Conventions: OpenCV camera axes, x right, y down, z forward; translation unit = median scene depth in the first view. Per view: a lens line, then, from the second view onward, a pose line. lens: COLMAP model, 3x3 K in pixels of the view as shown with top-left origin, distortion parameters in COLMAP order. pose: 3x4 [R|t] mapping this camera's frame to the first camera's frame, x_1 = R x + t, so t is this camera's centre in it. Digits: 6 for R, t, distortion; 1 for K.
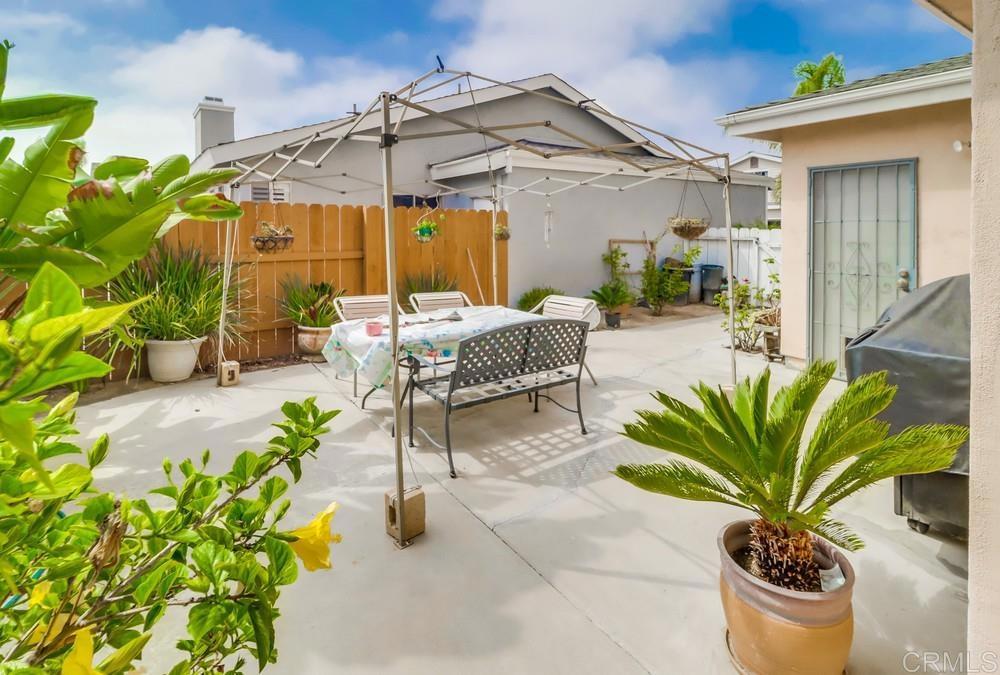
lens RADIAL K [[487.9, 0, 500.7], [0, 487.9, 239.3], [0, 0, 1]] dist [-0.002778, -0.000374]
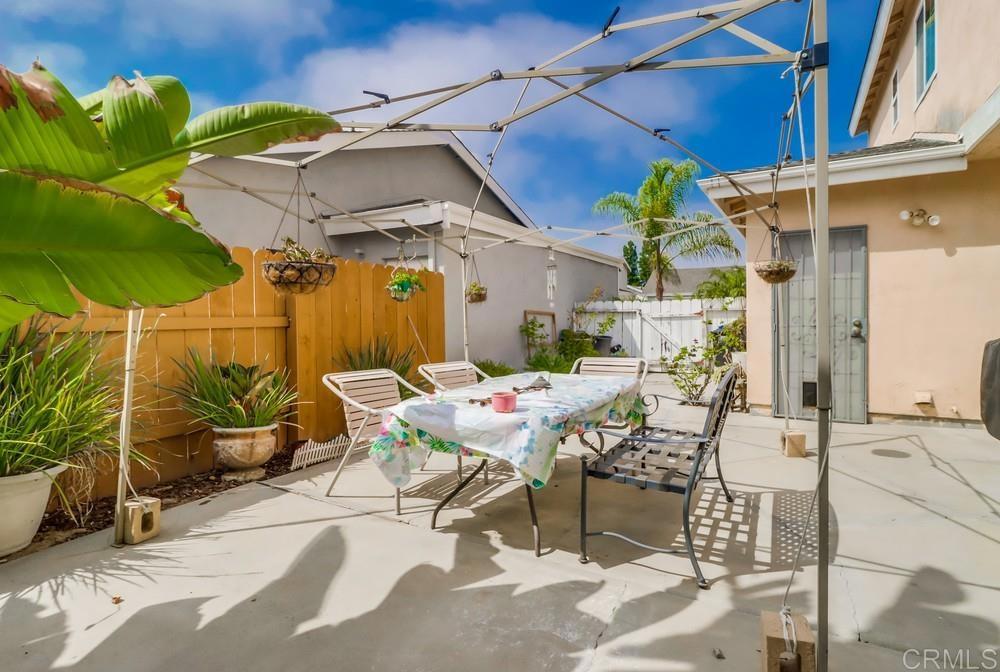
lens RADIAL K [[479.0, 0, 497.9], [0, 479.0, 332.0], [0, 0, 1]] dist [0.022842, -0.014334]
pose [[0.891614, -0.018570, 0.452415, -0.375617], [0.018421, 0.999819, 0.004735, 0.056027], [-0.452421, 0.004112, 0.891795, 0.274167]]
